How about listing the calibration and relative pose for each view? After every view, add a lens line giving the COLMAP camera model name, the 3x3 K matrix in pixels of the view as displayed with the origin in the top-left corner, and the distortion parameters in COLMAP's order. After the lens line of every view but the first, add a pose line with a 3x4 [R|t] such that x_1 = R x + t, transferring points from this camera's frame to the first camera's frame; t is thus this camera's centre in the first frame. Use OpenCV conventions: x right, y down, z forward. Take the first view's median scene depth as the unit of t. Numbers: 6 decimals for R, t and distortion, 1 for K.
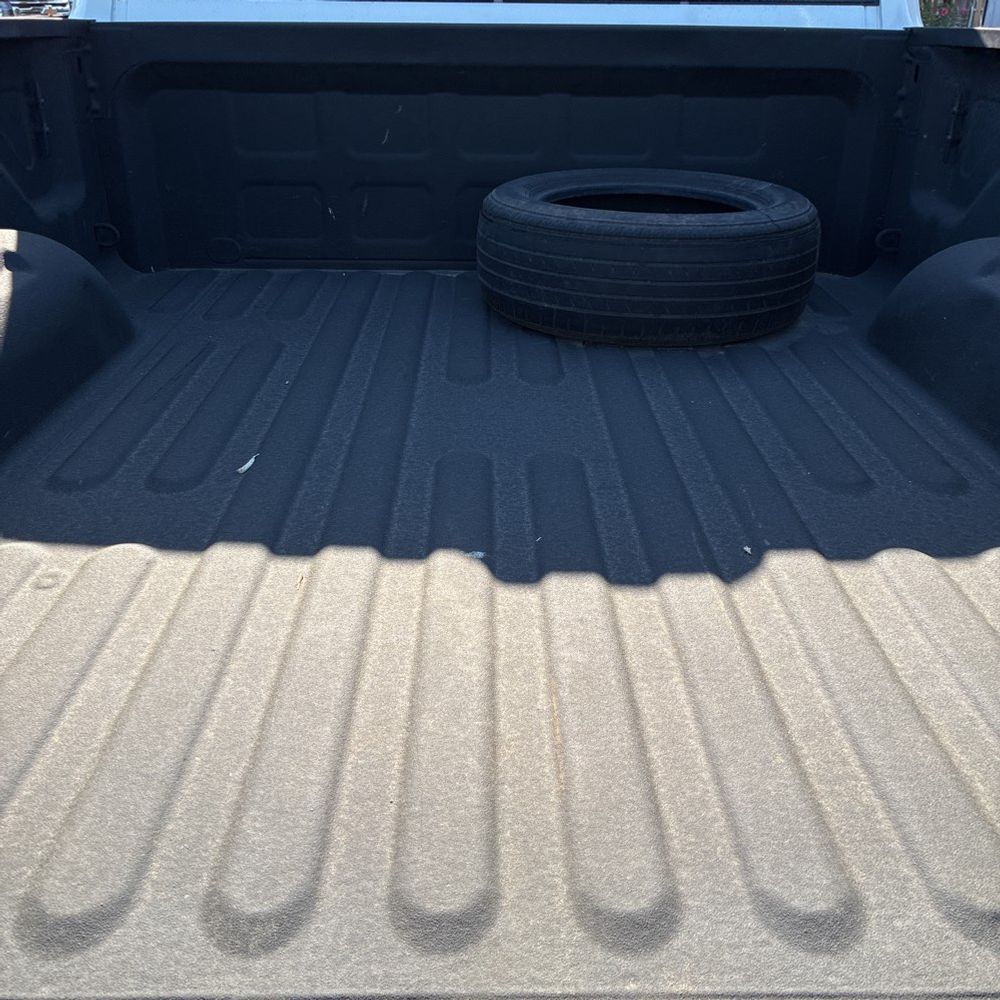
lens RADIAL K [[1008.3, 0, 501.0], [0, 1008.3, 504.7], [0, 0, 1]] dist [0.029396, -0.009850]
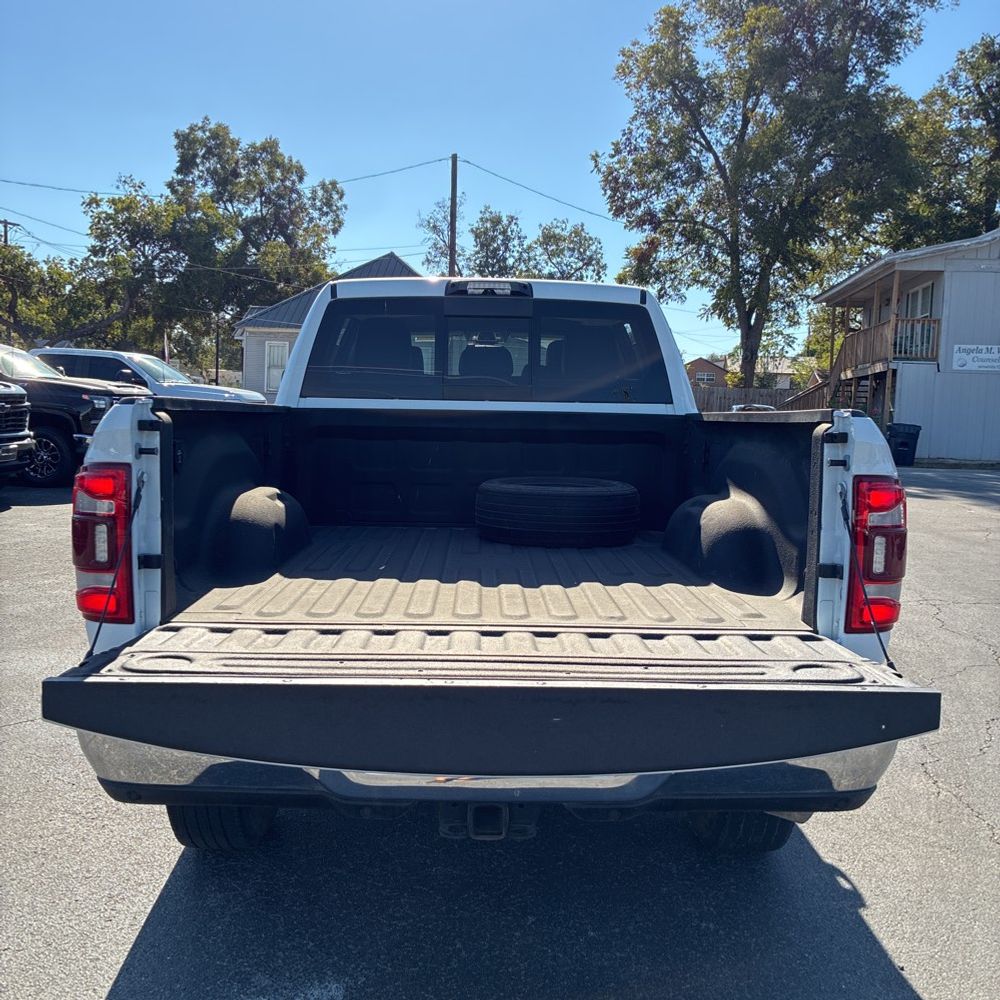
lens RADIAL K [[1008.3, 0, 501.0], [0, 1008.3, 504.7], [0, 0, 1]] dist [0.029396, -0.009850]
pose [[0.999962, 0.006716, 0.005549, 0.028621], [-0.004341, 0.936375, -0.350974, 0.792676], [-0.007553, 0.350937, 0.936369, -1.587032]]
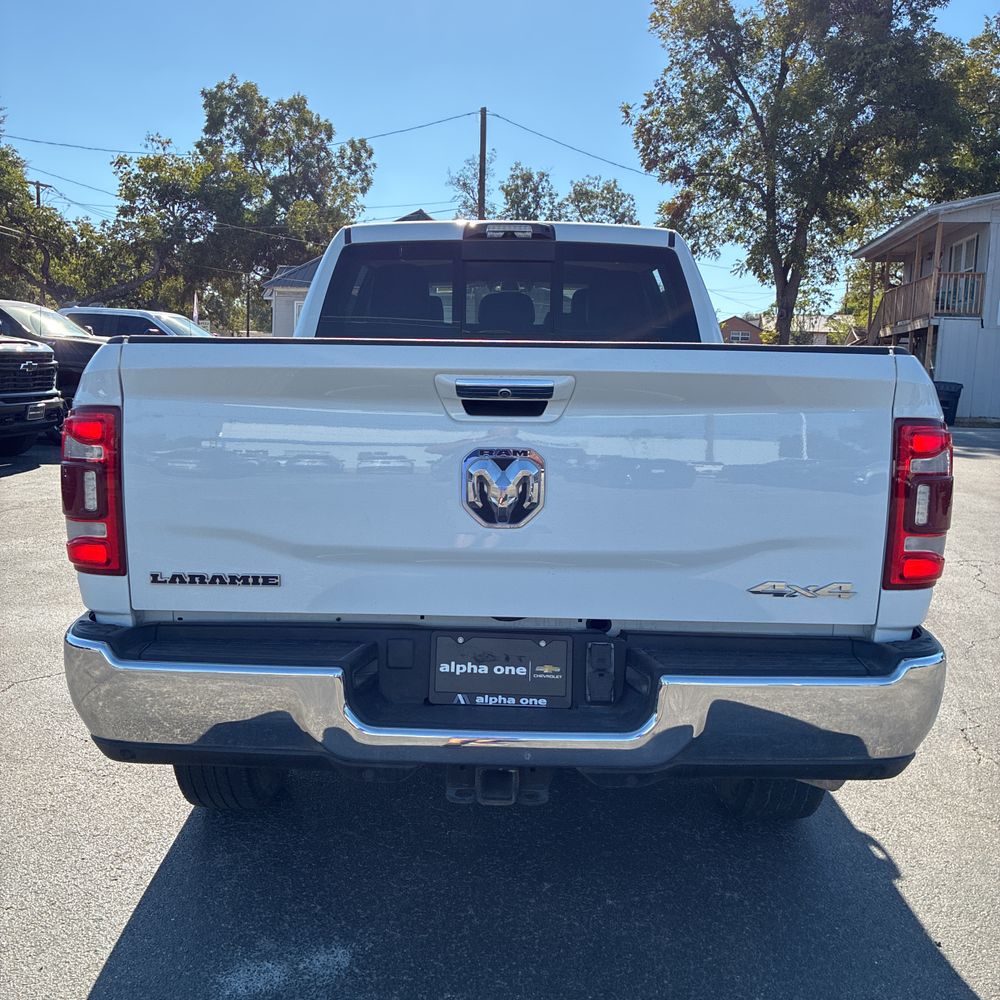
lens RADIAL K [[1012.0, 0, 494.4], [0, 1012.0, 502.5], [0, 0, 1]] dist [0.011091, 0.035612]
pose [[0.999484, 0.008682, -0.030914, 0.079173], [-0.018047, 0.948199, -0.317165, 0.770435], [0.026559, 0.317559, 0.947867, -1.413124]]
